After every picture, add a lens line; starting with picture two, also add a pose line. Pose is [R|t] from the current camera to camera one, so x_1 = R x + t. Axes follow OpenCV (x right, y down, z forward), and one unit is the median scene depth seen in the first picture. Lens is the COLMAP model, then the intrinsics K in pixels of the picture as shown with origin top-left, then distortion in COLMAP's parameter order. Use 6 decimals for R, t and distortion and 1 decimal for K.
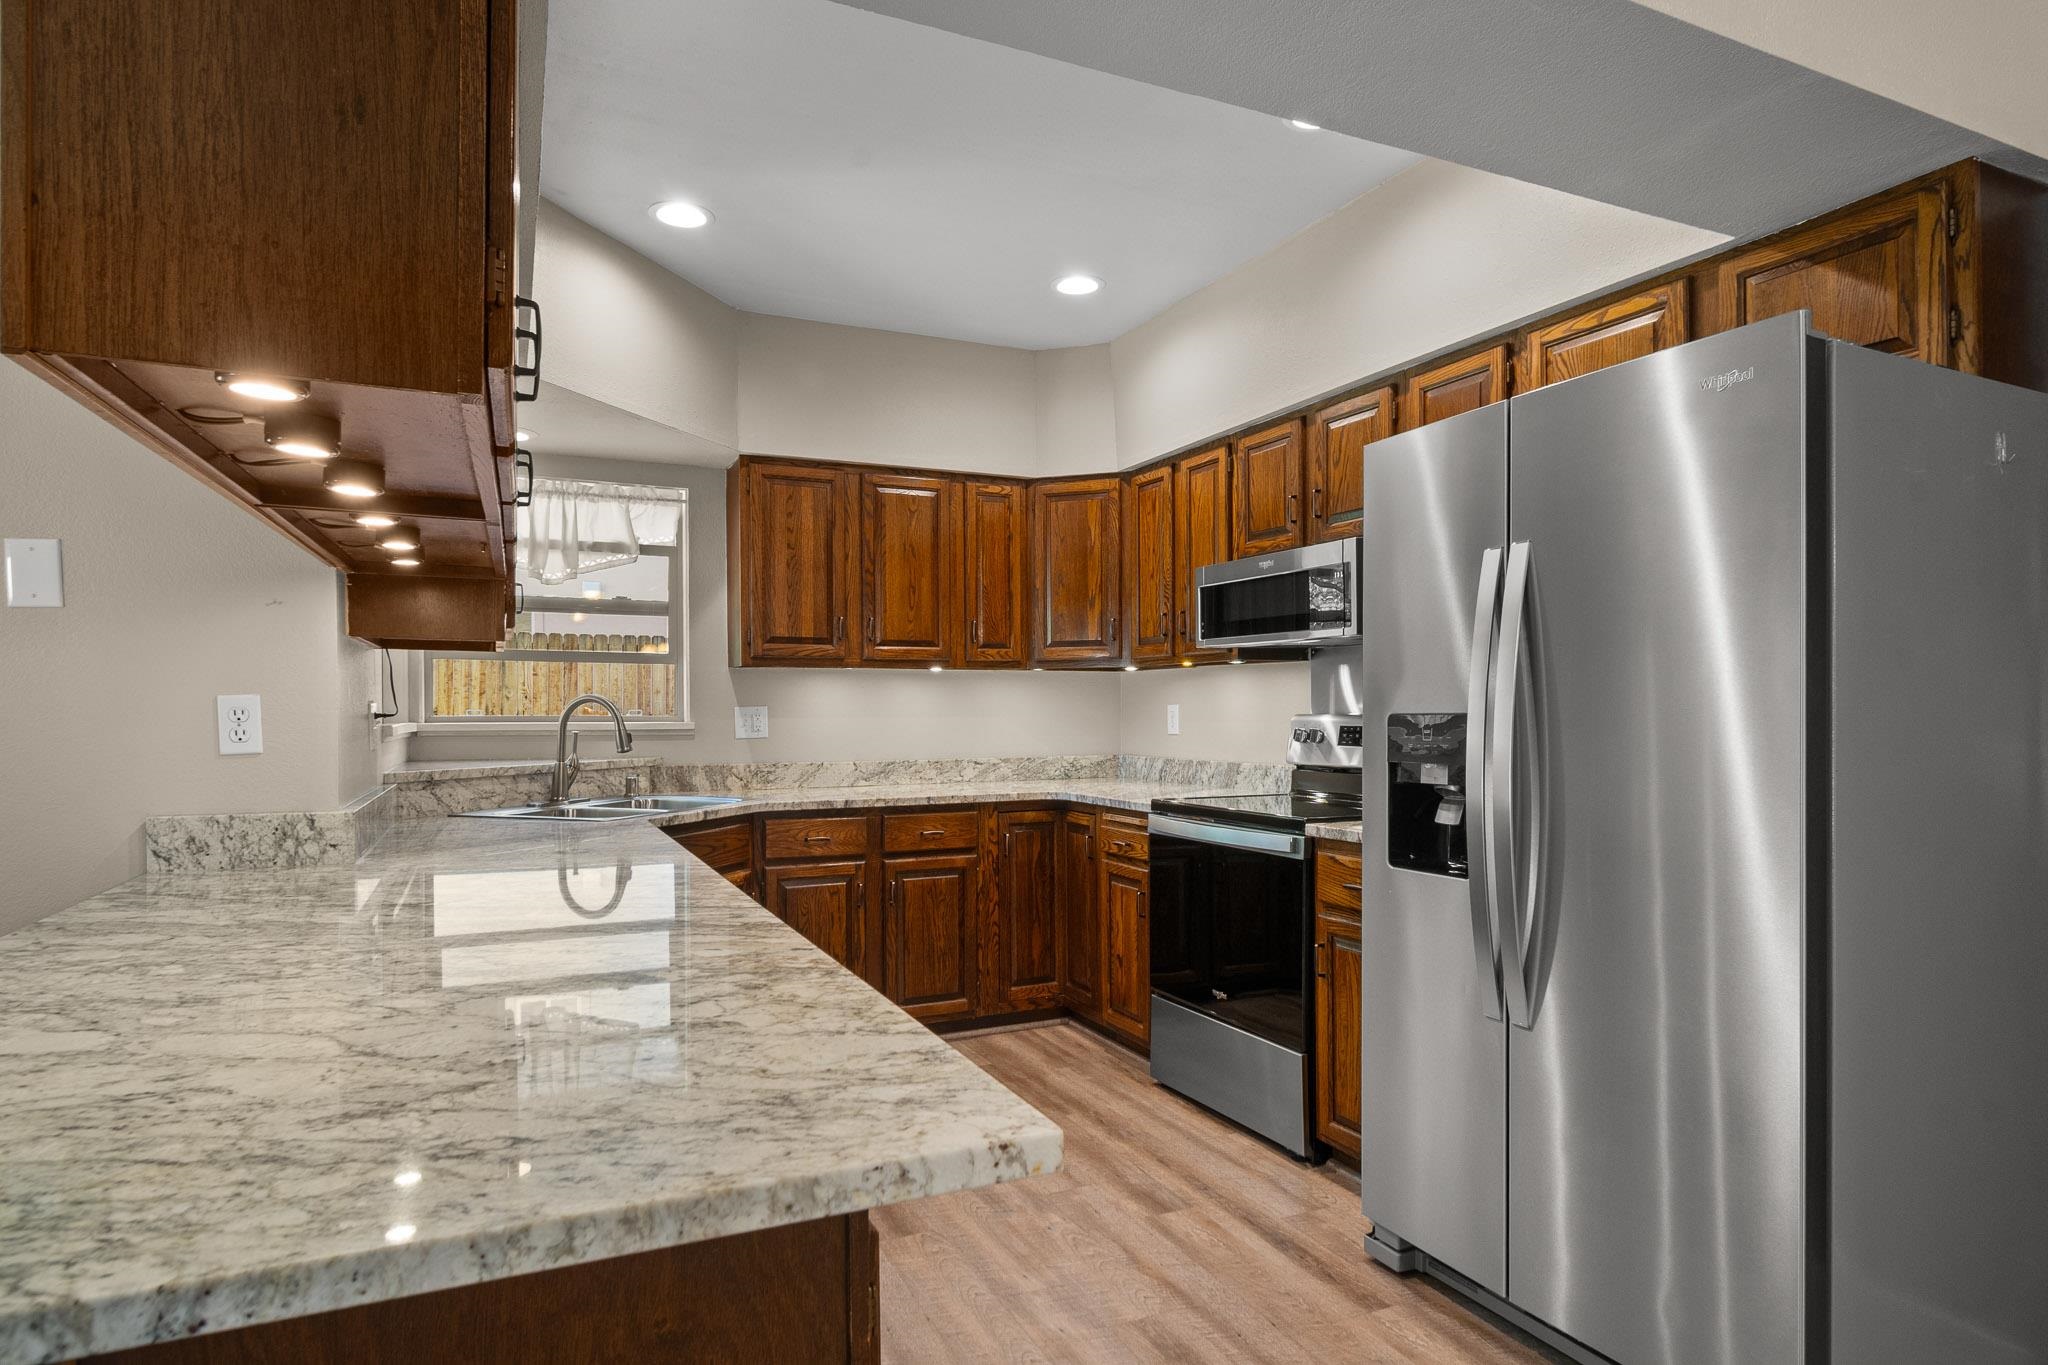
lens RADIAL K [[1129.5, 0, 1016.3], [0, 1129.5, 712.0], [0, 0, 1]] dist [-0.001079, -0.002277]
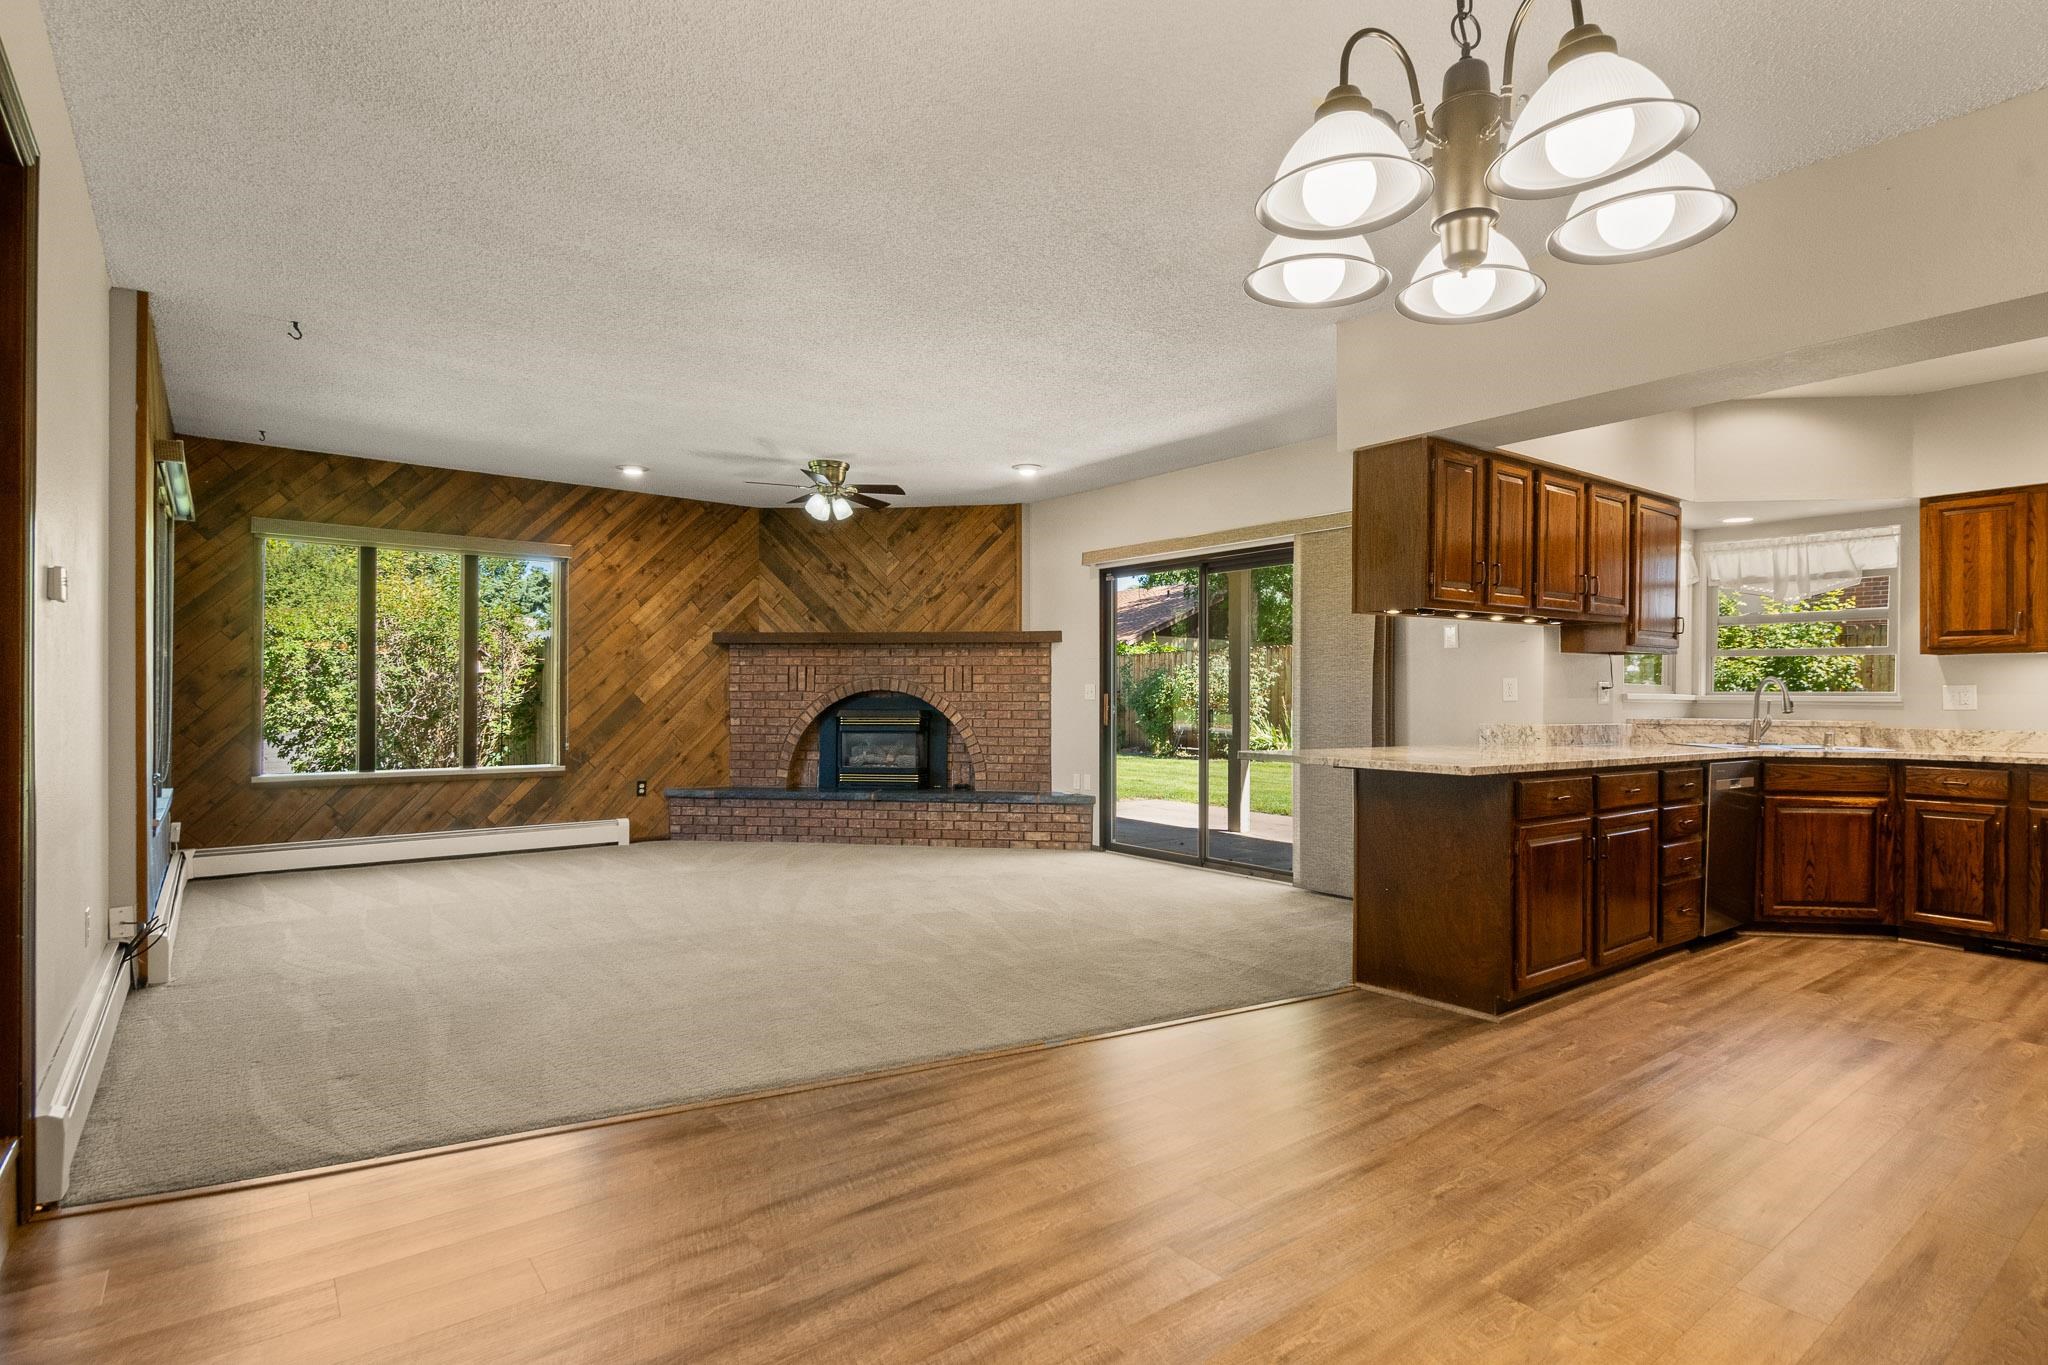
lens RADIAL K [[1031.1, 0, 1021.0], [0, 1031.1, 693.5], [0, 0, 1]] dist [0.001125, 0.000237]
pose [[0.237101, 0.001821, -0.971483, 0.845943], [-0.009670, 0.999953, -0.000486, 0.020296], [0.971437, 0.009510, 0.237108, -0.405055]]
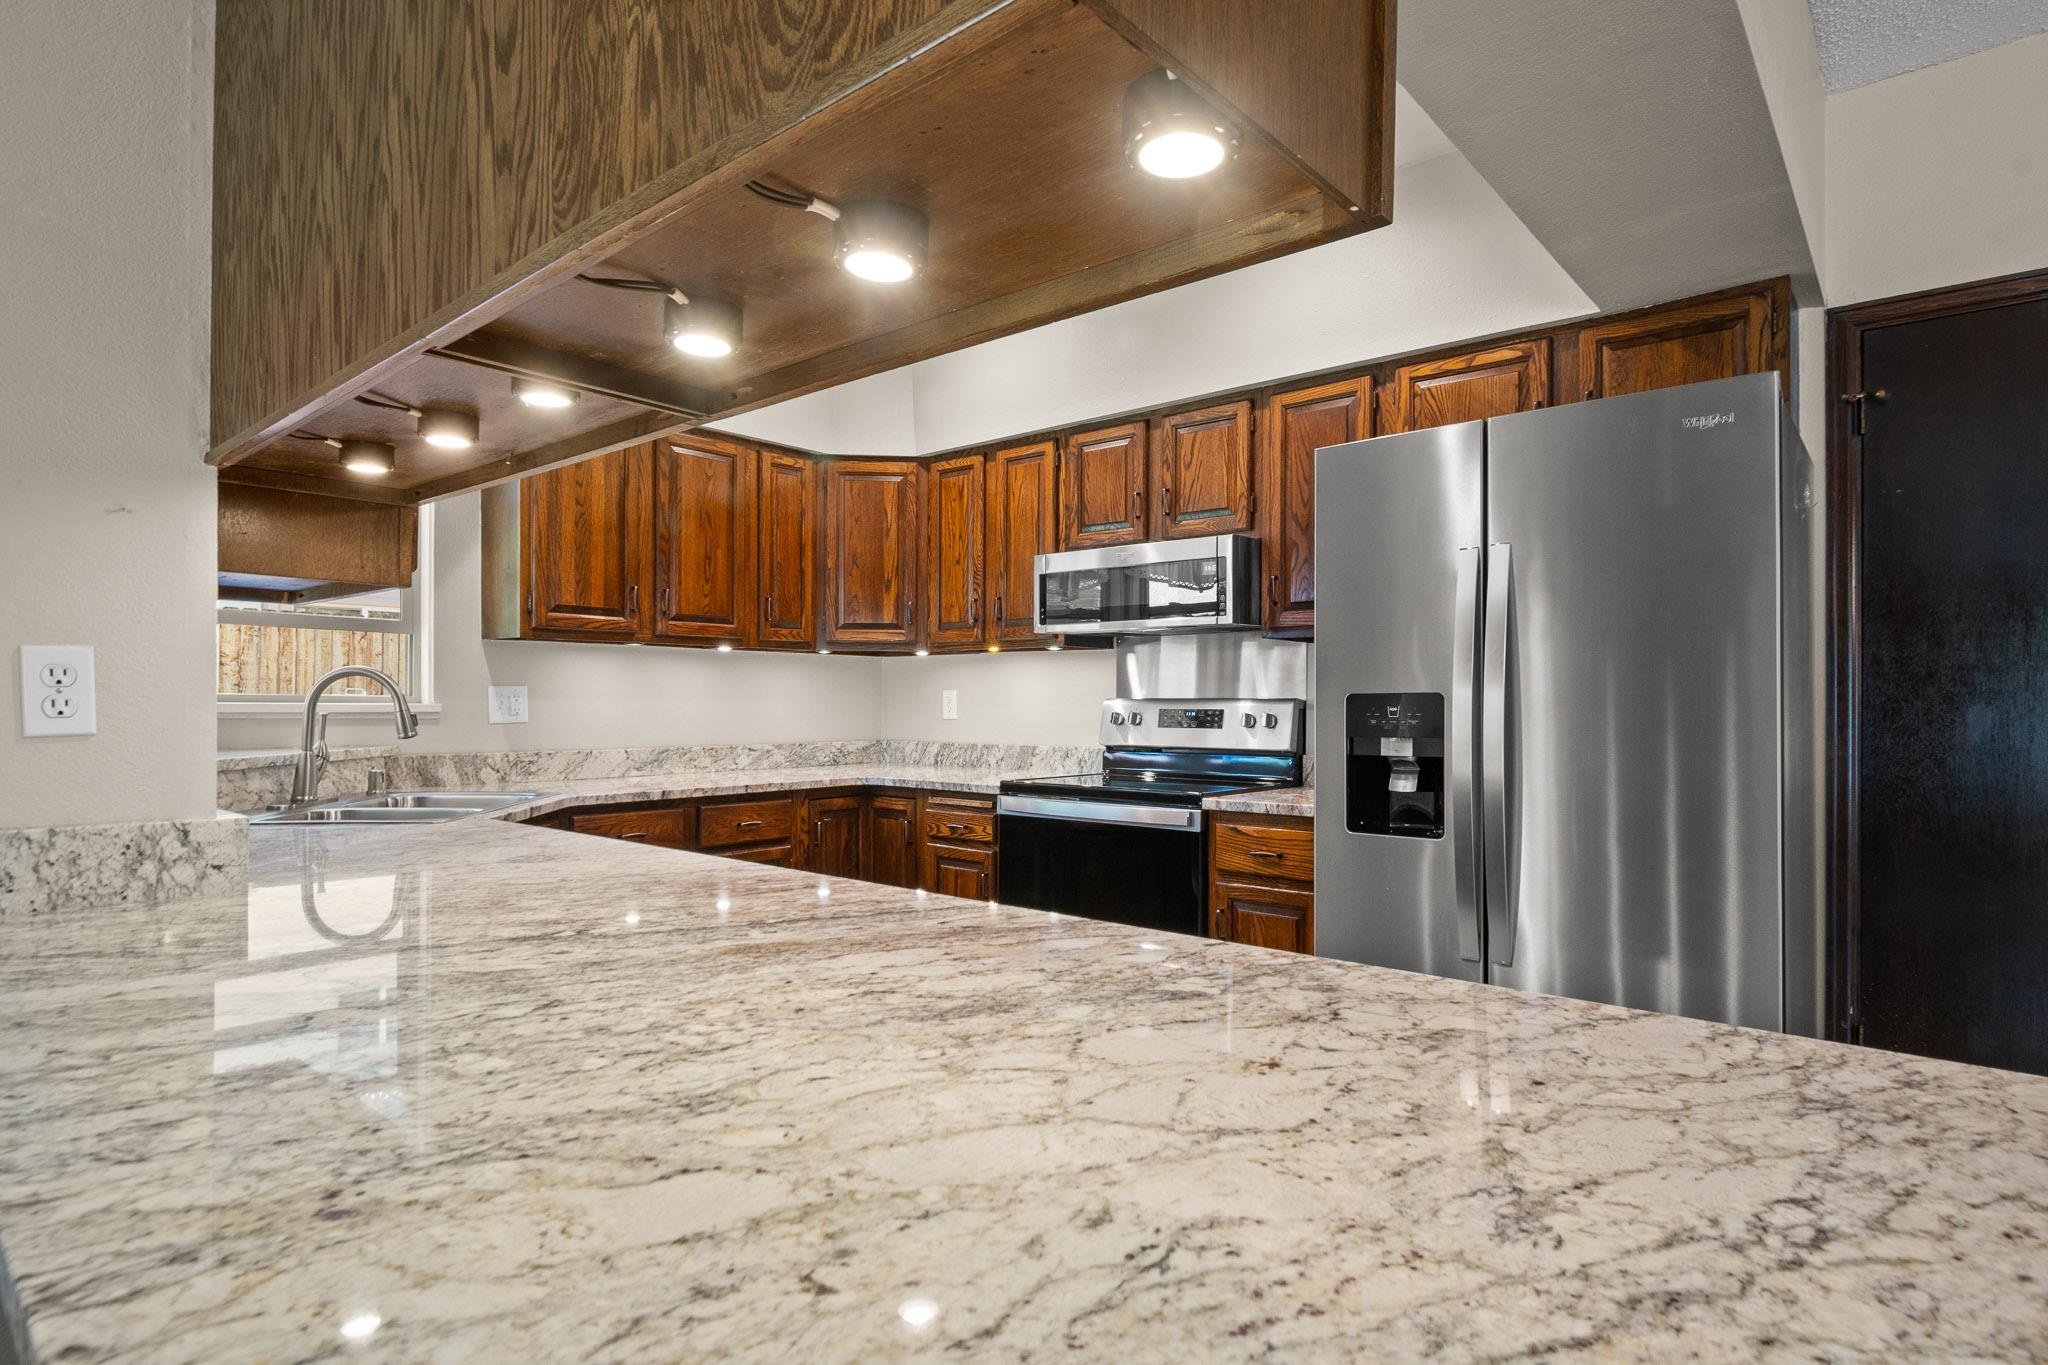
lens RADIAL K [[1070.5, 0, 1019.3], [0, 1070.5, 695.8], [0, 0, 1]] dist [0.003075, -0.003017]
pose [[0.910740, 0.008555, 0.412892, -0.282223], [-0.004857, 0.999938, -0.010003, 0.011542], [-0.412952, 0.007105, 0.910725, 0.130007]]
